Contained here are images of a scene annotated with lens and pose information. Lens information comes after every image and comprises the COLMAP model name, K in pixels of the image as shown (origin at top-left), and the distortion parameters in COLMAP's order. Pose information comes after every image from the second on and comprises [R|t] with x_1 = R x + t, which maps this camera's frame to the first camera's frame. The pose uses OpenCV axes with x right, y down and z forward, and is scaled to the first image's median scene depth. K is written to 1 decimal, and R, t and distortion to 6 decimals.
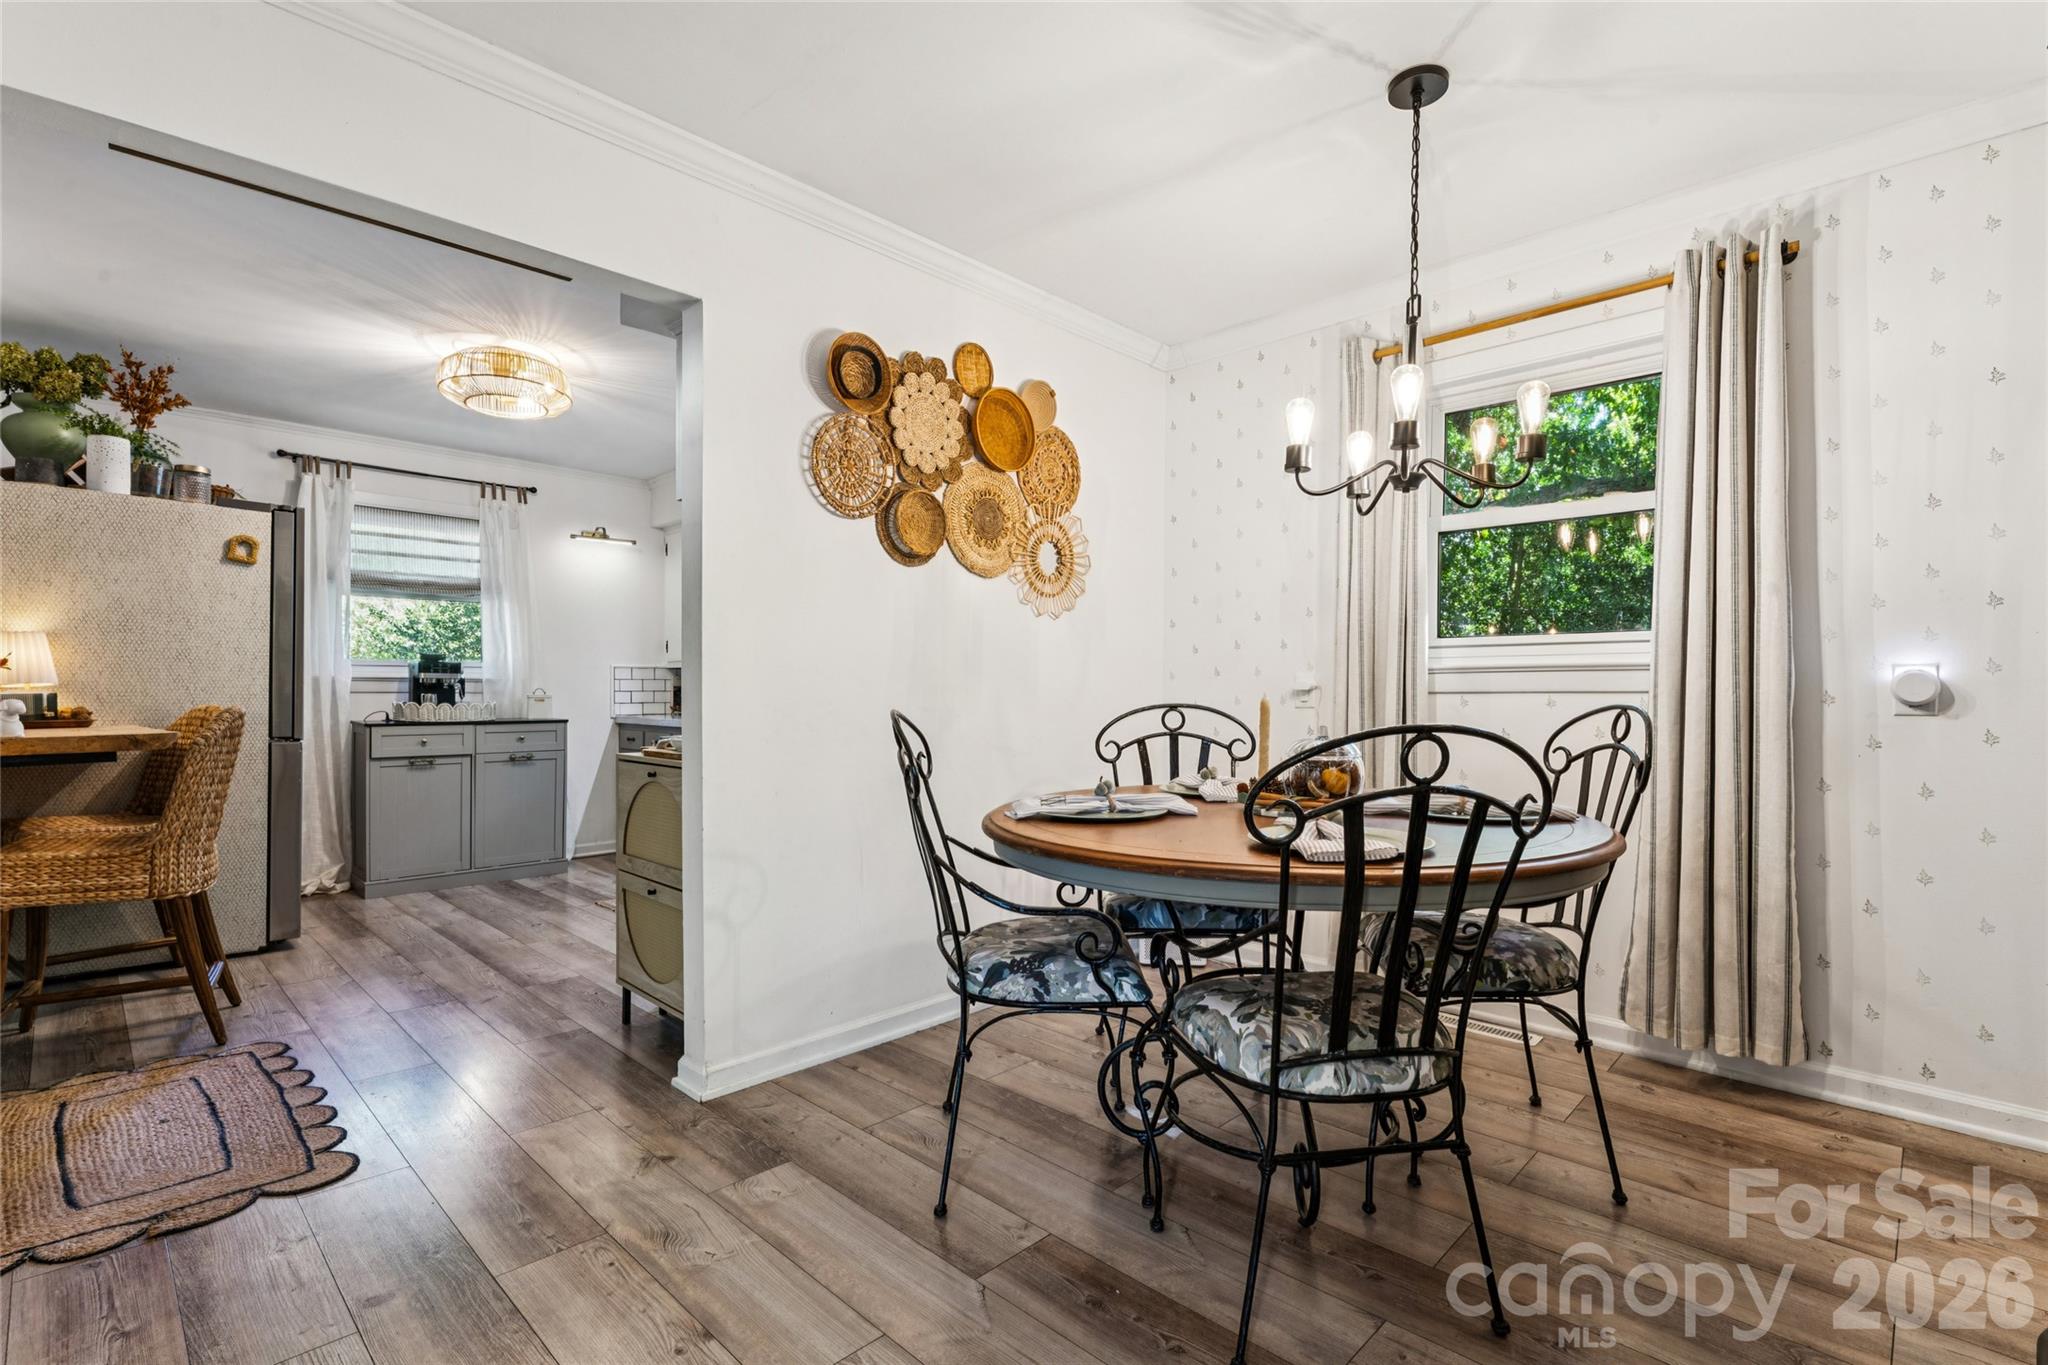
lens RADIAL K [[951.0, 0, 1018.1], [0, 951.0, 700.6], [0, 0, 1]] dist [-0.002127, -0.000258]
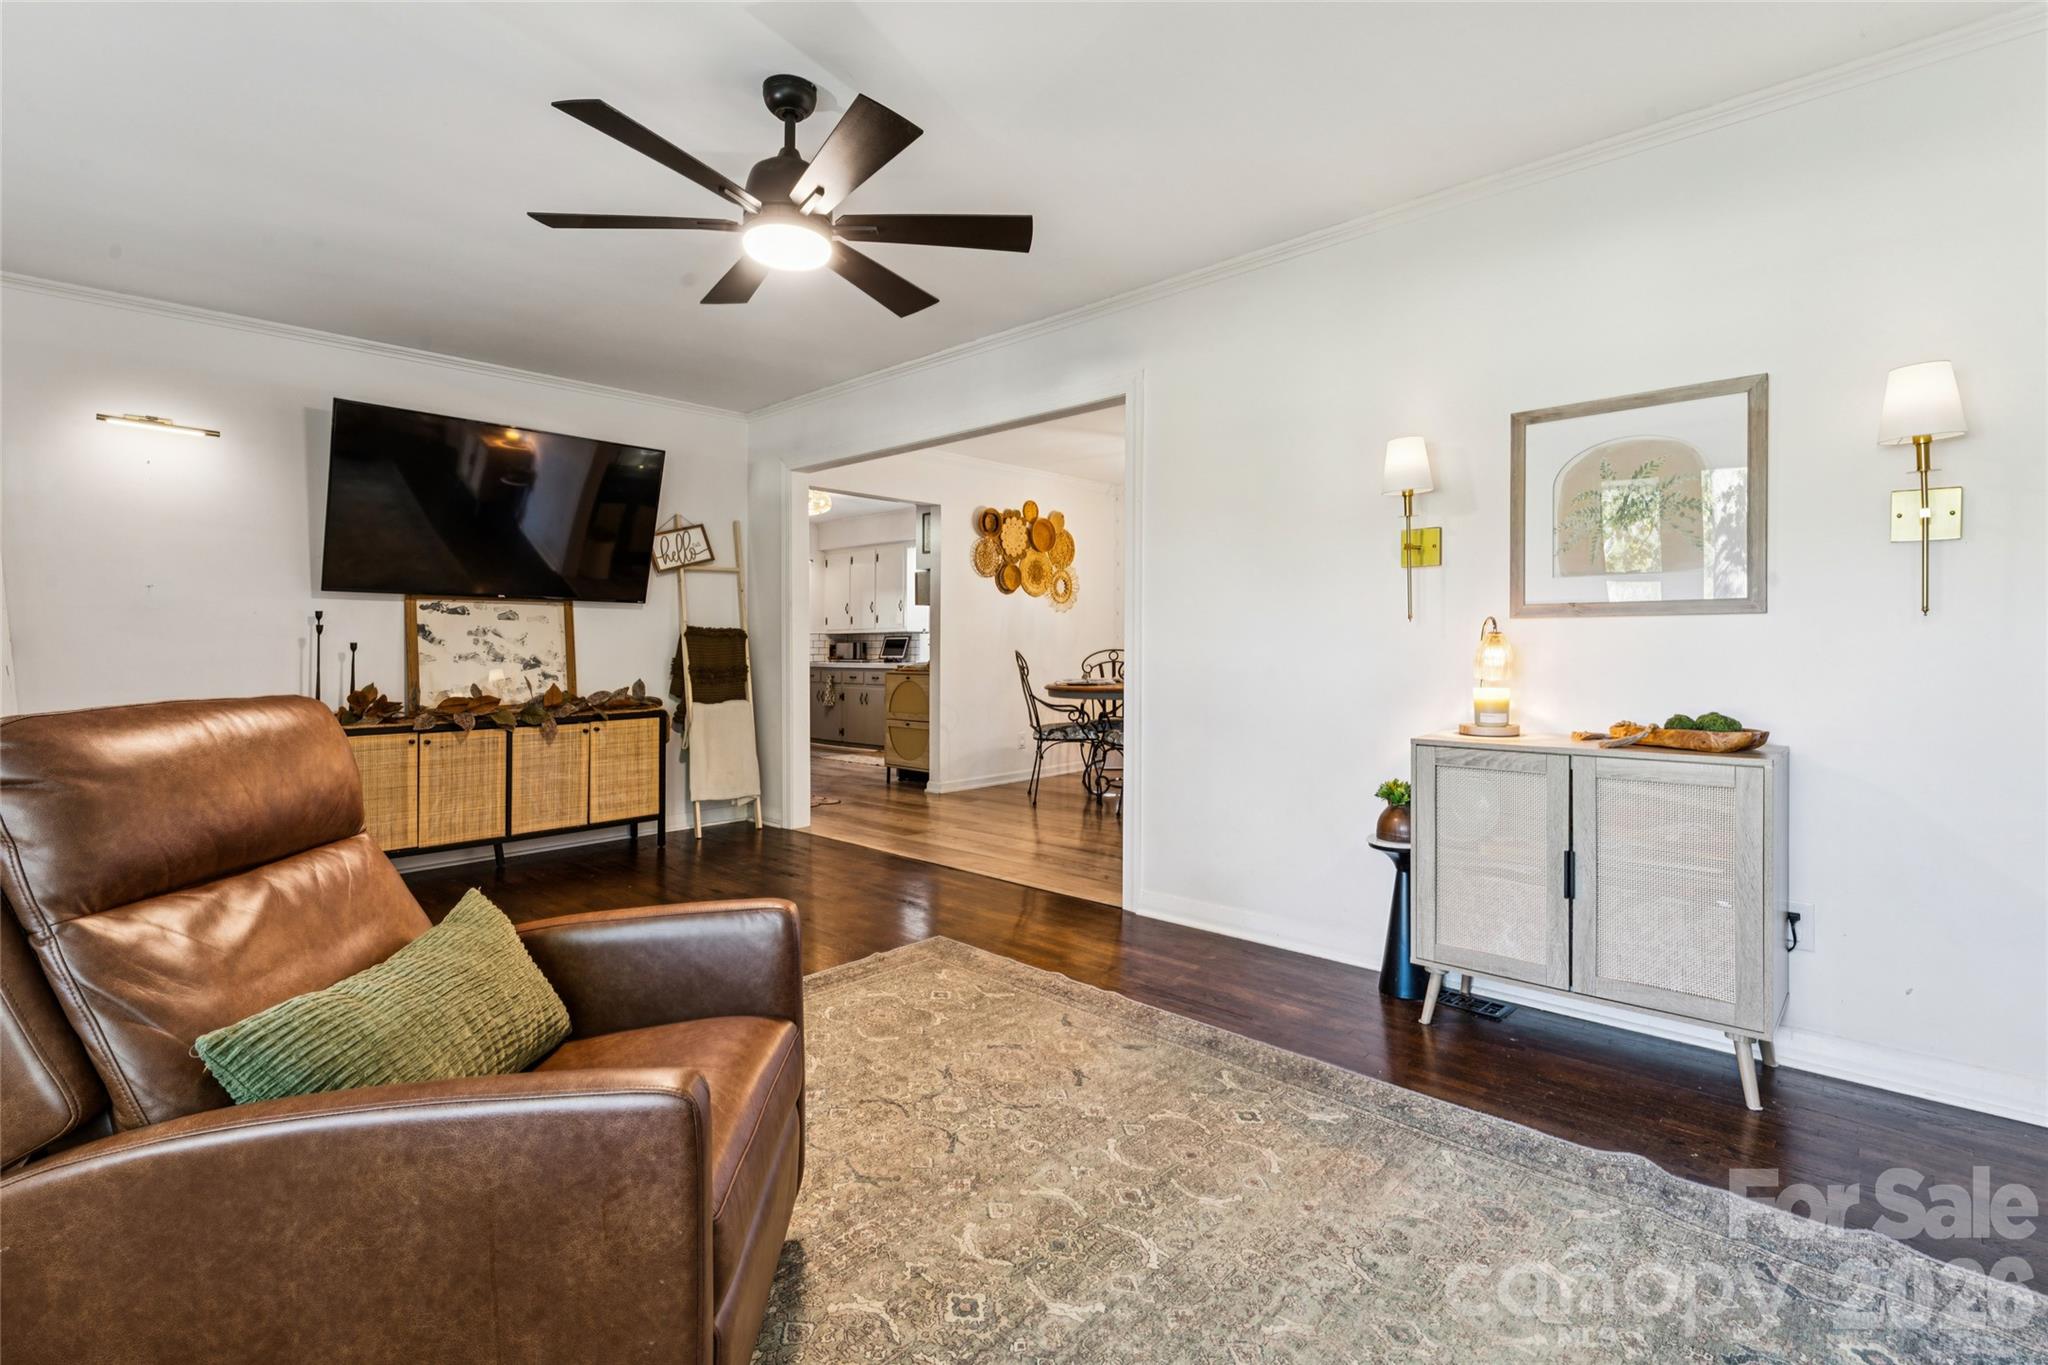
lens RADIAL K [[949.9, 0, 1033.2], [0, 949.9, 636.7], [0, 0, 1]] dist [-0.001194, -0.000108]
pose [[0.999585, -0.004411, 0.028454, -0.100622], [0.005149, 0.999651, -0.025917, 0.029424], [-0.028330, 0.026053, 0.999259, -1.275590]]
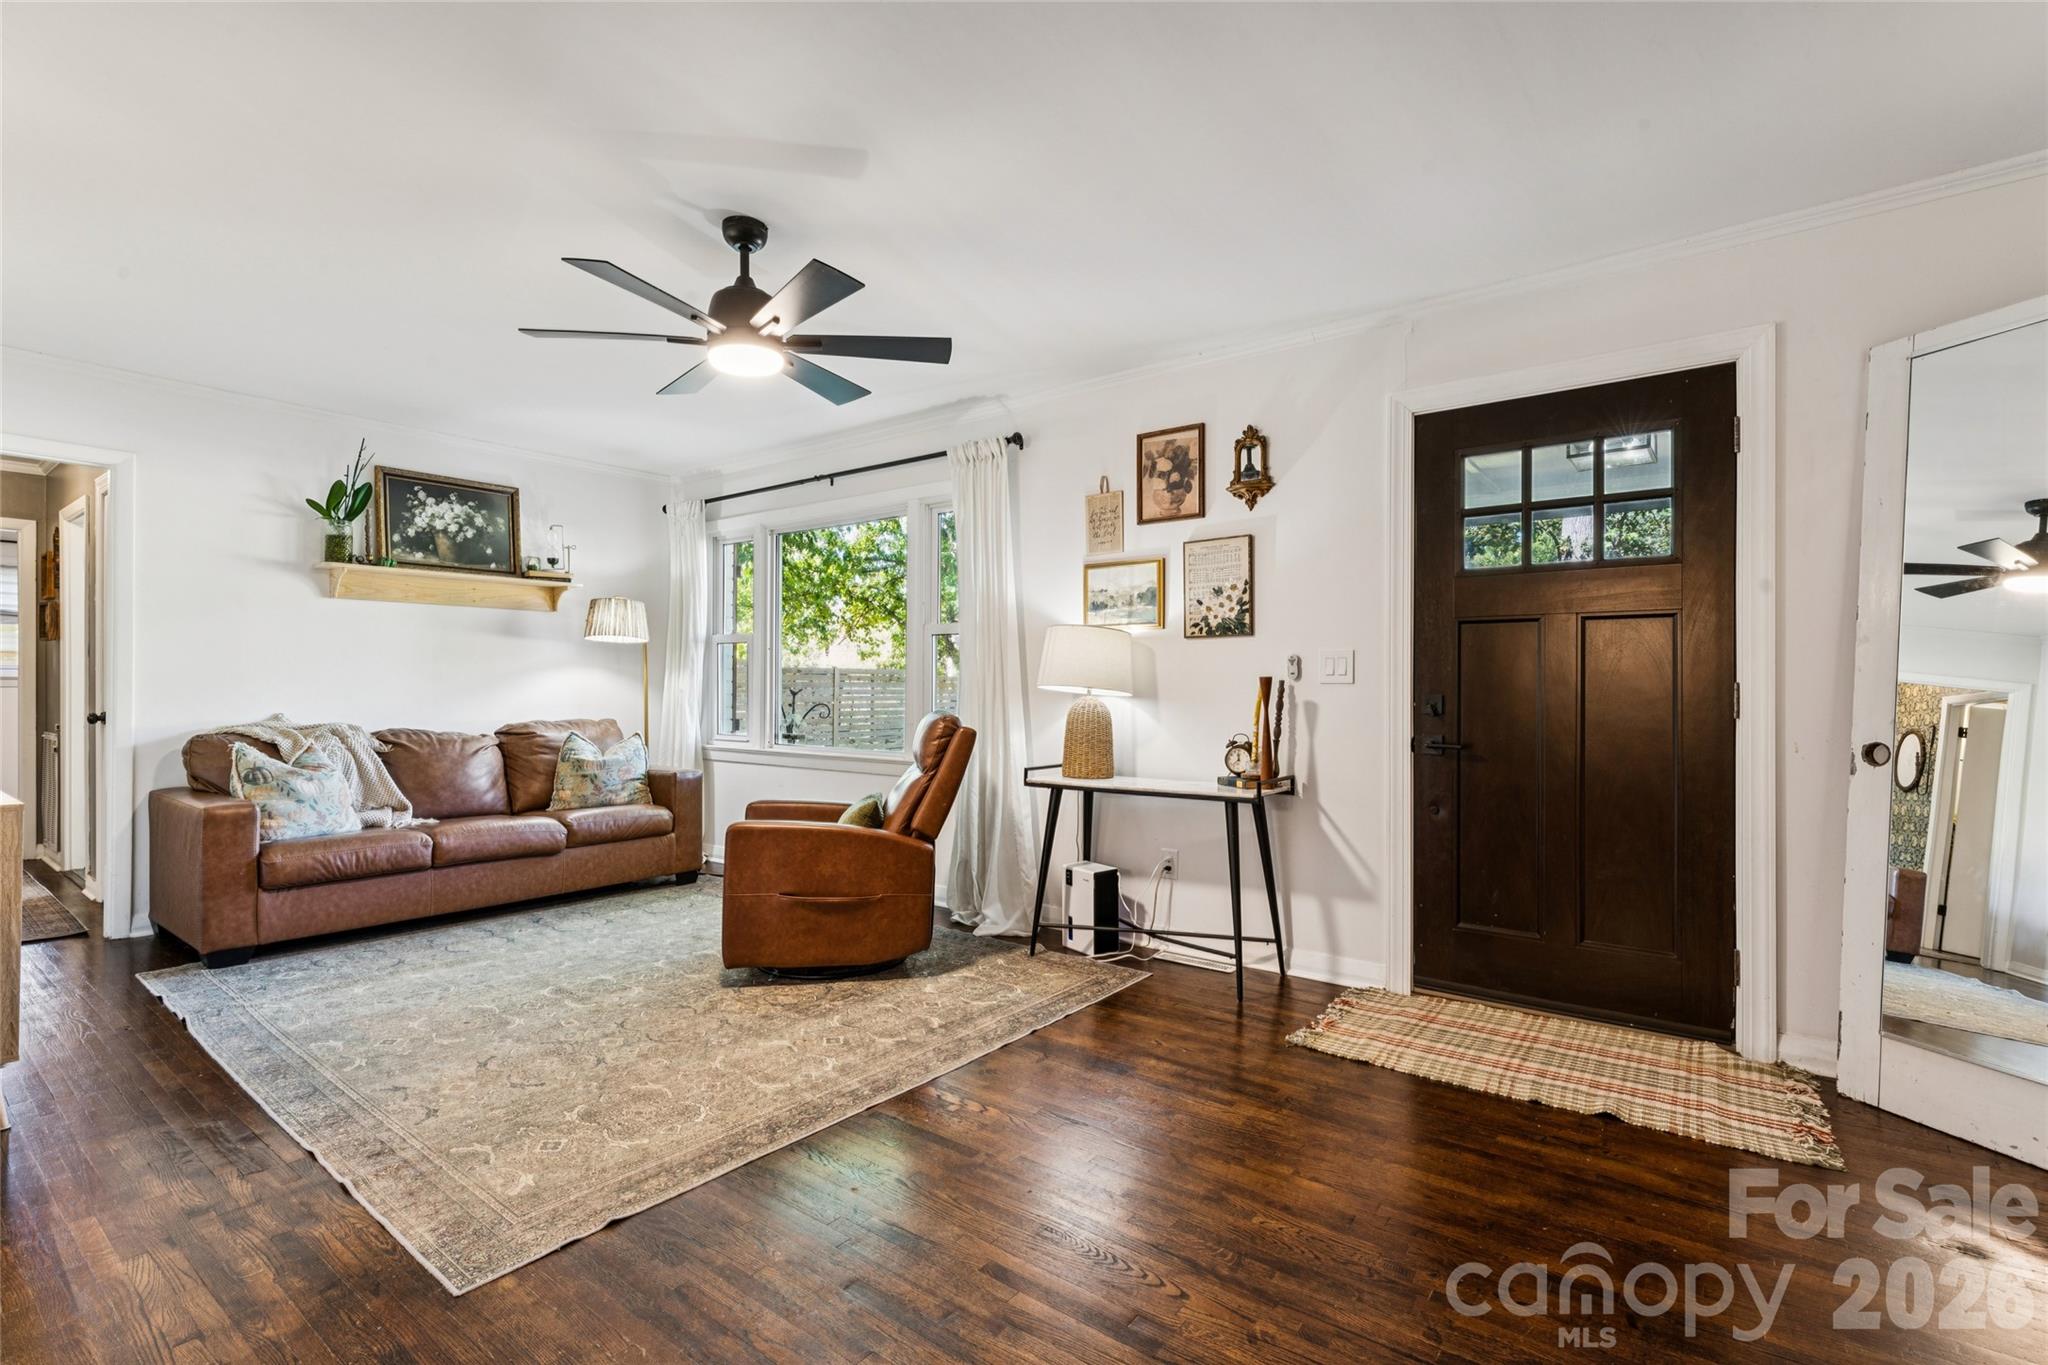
lens RADIAL K [[938.1, 0, 1025.9], [0, 938.1, 679.2], [0, 0, 1]] dist [-0.000484, -0.000312]
pose [[-0.992144, -0.002238, -0.125080, -0.403350], [-0.003465, 0.999948, 0.009596, -0.004874], [0.125052, 0.009954, -0.992100, 0.255037]]
